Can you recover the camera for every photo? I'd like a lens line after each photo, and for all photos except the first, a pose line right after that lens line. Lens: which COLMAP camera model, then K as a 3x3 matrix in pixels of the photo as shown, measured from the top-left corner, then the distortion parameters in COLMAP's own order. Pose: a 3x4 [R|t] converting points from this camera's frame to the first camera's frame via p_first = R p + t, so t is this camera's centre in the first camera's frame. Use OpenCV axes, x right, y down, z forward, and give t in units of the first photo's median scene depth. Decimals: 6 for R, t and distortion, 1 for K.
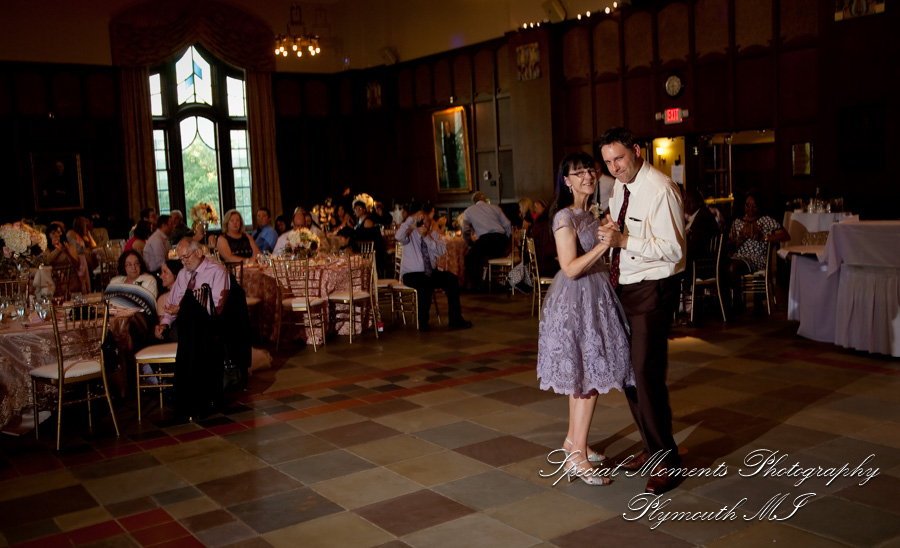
lens RADIAL K [[896.6, 0, 449.1], [0, 896.6, 249.5], [0, 0, 1]] dist [0.004685, 0.275896]
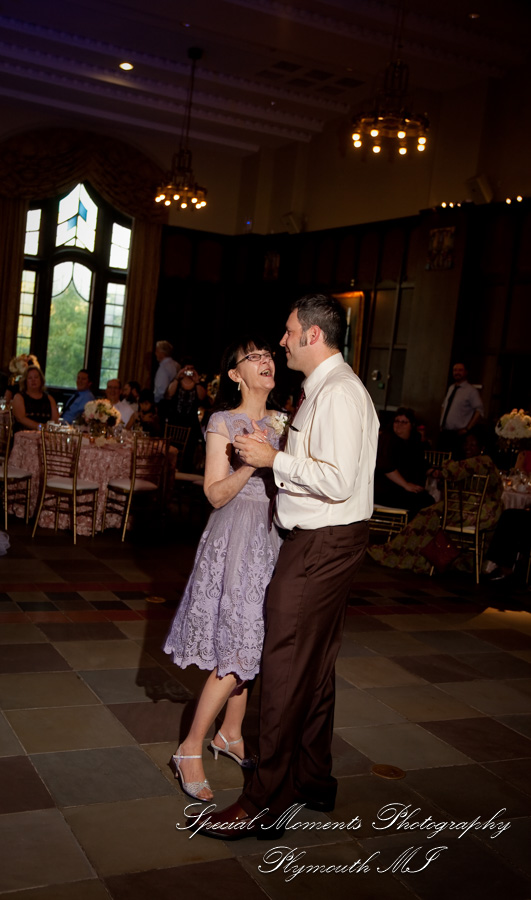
lens RADIAL K [[975.3, 0, 236.6], [0, 975.3, 448.9], [0, 0, 1]] dist [0.100738, 0.002936]
pose [[0.975994, 0.163887, -0.143449, 0.061455], [-0.163027, 0.986461, 0.017806, -0.008181], [0.144425, 0.006008, 0.989498, 0.057598]]
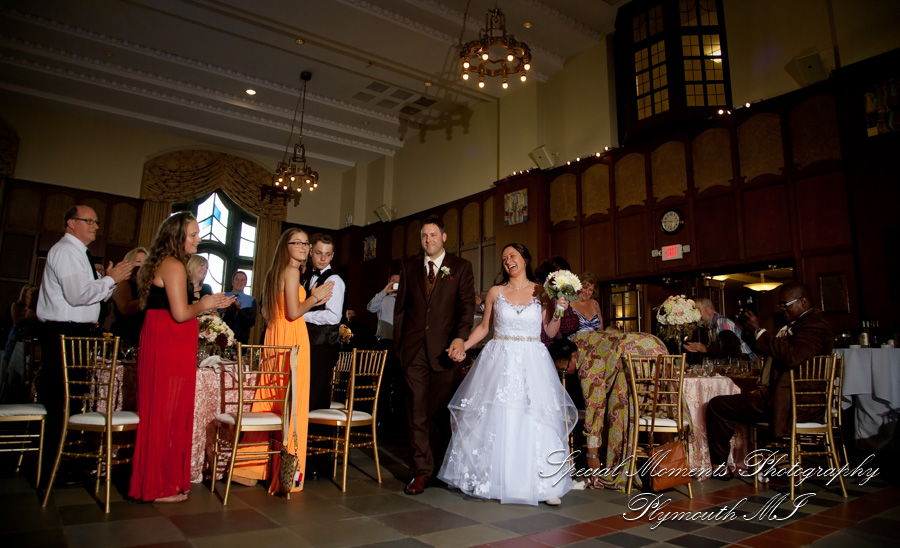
lens RADIAL K [[614.0, 0, 453.1], [0, 614.0, 240.3], [0, 0, 1]] dist [-0.097235, 0.002726]
pose [[0.997056, 0.074406, 0.018542, 0.005809], [-0.066769, 0.961315, -0.267237, 0.020078], [-0.037708, 0.265212, 0.963452, 0.316917]]
